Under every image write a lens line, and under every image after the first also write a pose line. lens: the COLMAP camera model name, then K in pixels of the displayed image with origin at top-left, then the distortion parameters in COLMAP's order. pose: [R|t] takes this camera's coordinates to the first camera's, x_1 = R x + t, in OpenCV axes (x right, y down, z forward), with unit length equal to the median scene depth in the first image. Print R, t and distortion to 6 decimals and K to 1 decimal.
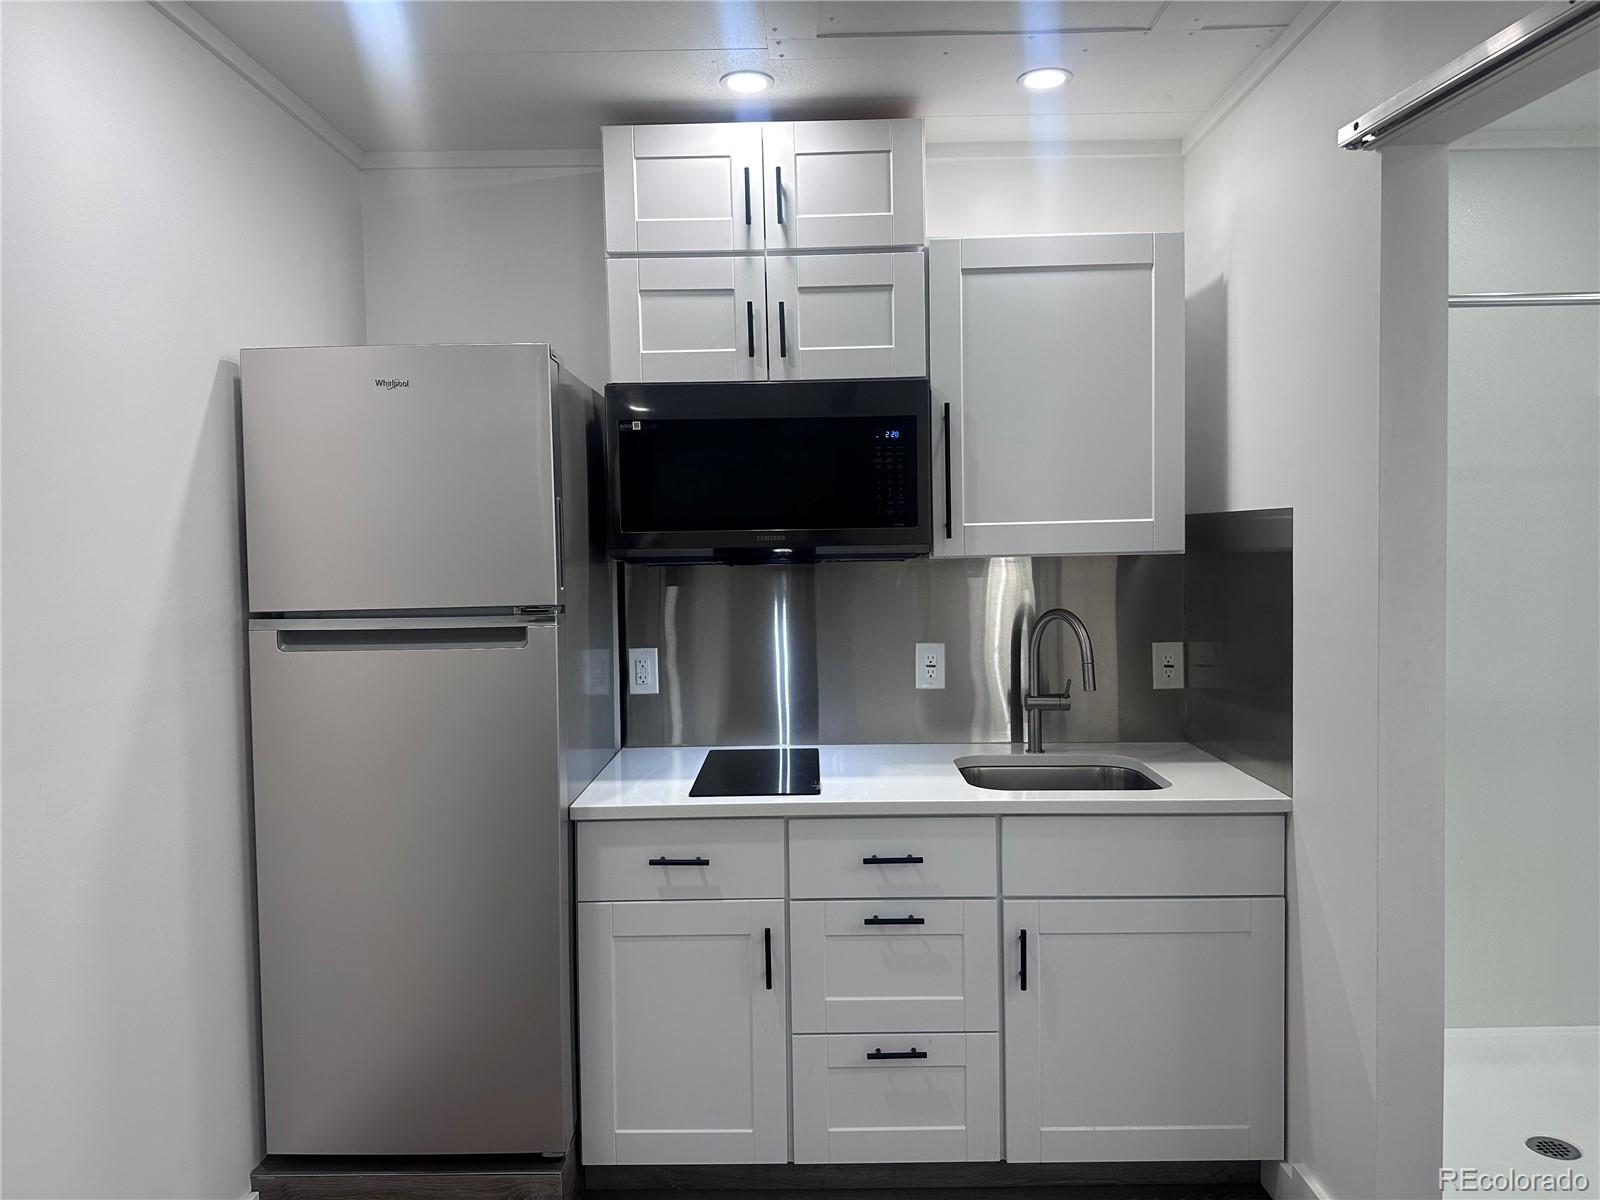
lens RADIAL K [[1110.1, 0, 797.6], [0, 1110.1, 602.1], [0, 0, 1]] dist [0.021666, -0.010607]
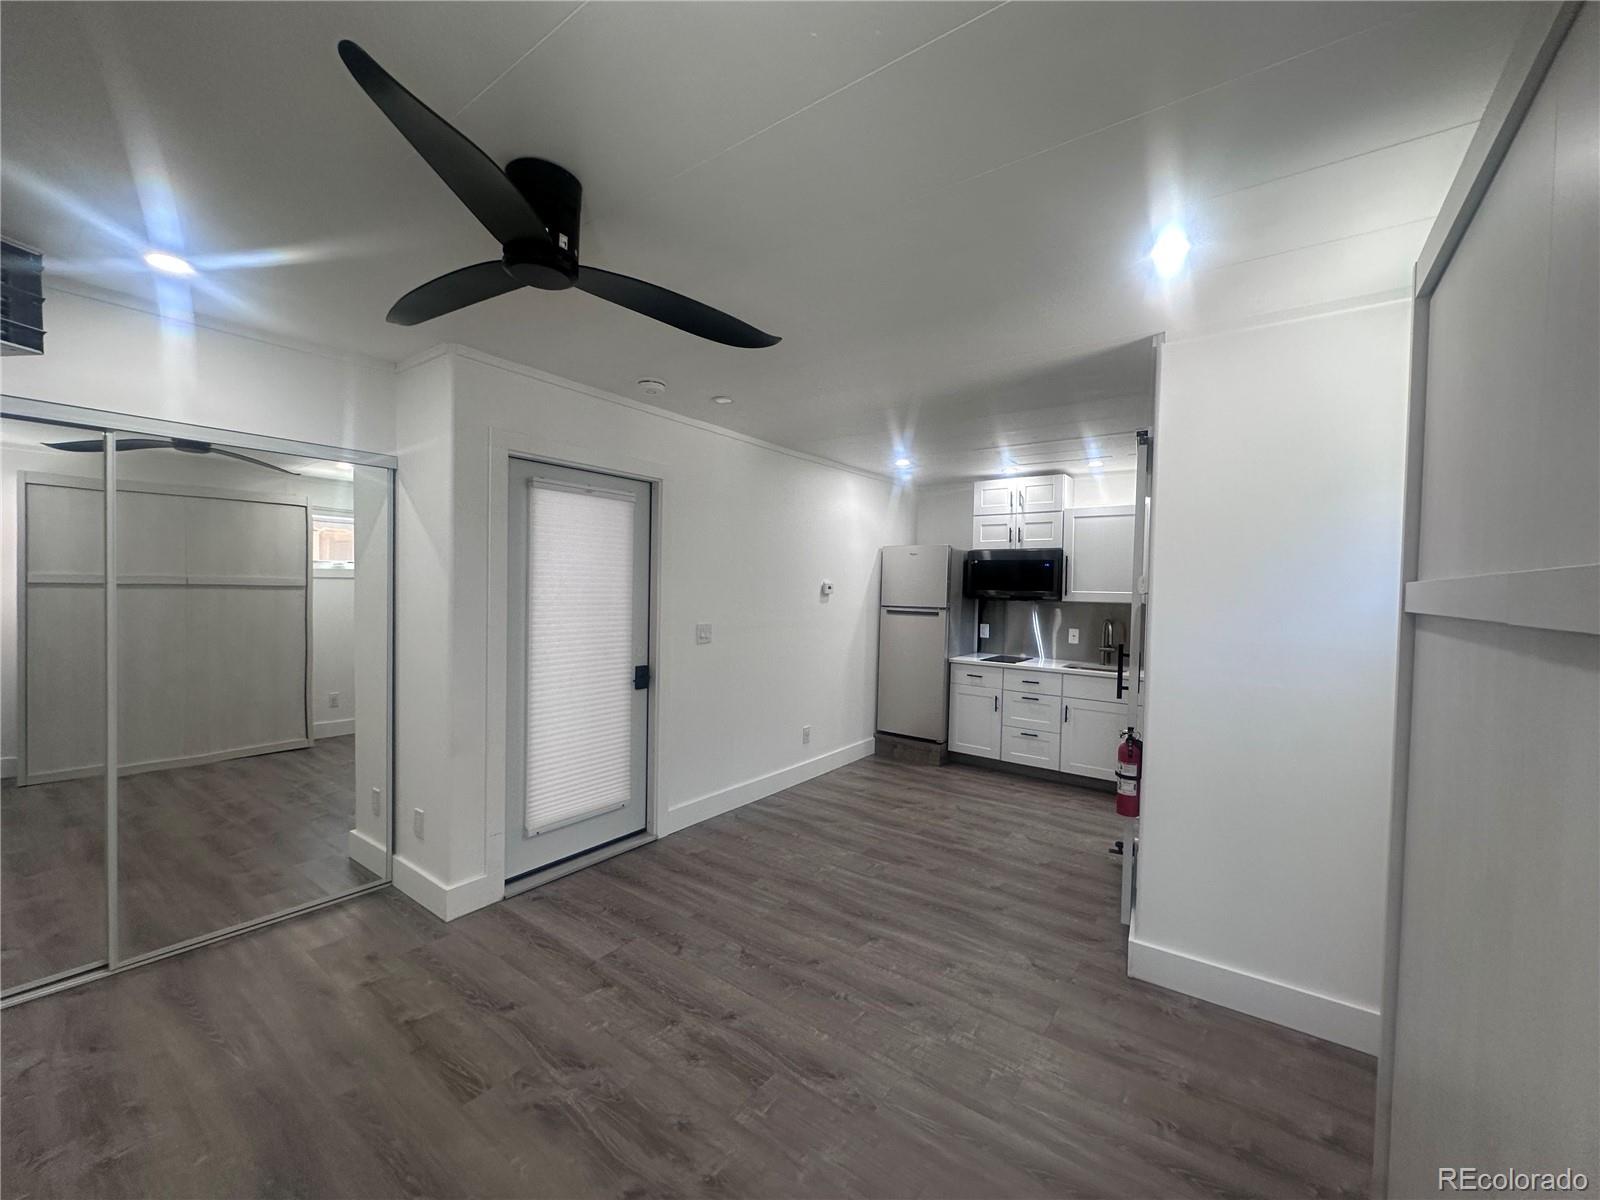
lens RADIAL K [[639.3, 0, 803.7], [0, 639.3, 602.6], [0, 0, 1]] dist [-0.003340, 0.000037]
pose [[0.816311, 0.053088, -0.575168, 0.638711], [-0.066396, 0.997791, -0.002136, 0.022734], [0.573784, 0.039933, 0.818033, -1.114298]]
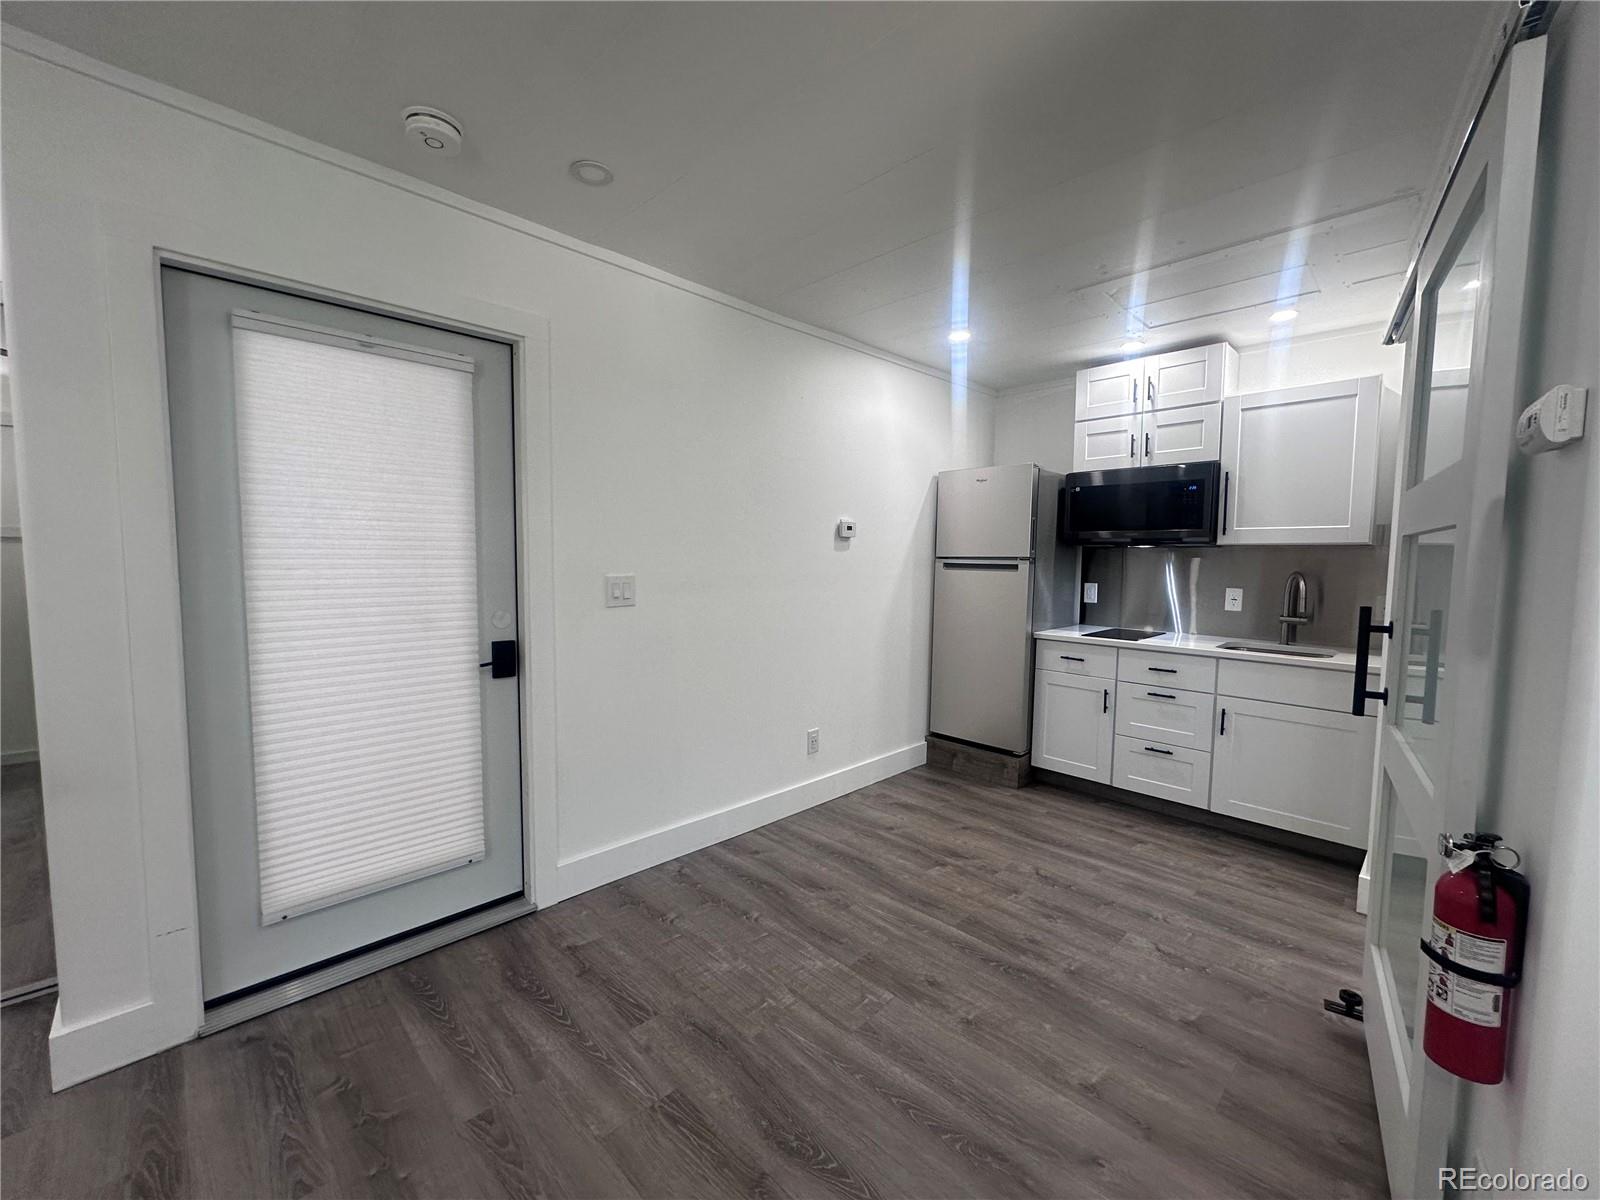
lens RADIAL K [[639.3, 0, 807.9], [0, 639.3, 602.0], [0, 0, 1]] dist [-0.003340, 0.000037]
pose [[0.716628, 0.076908, -0.693202, 0.449118], [-0.058793, 0.997025, 0.049836, 0.061040], [0.694973, 0.005041, 0.719018, -0.477847]]
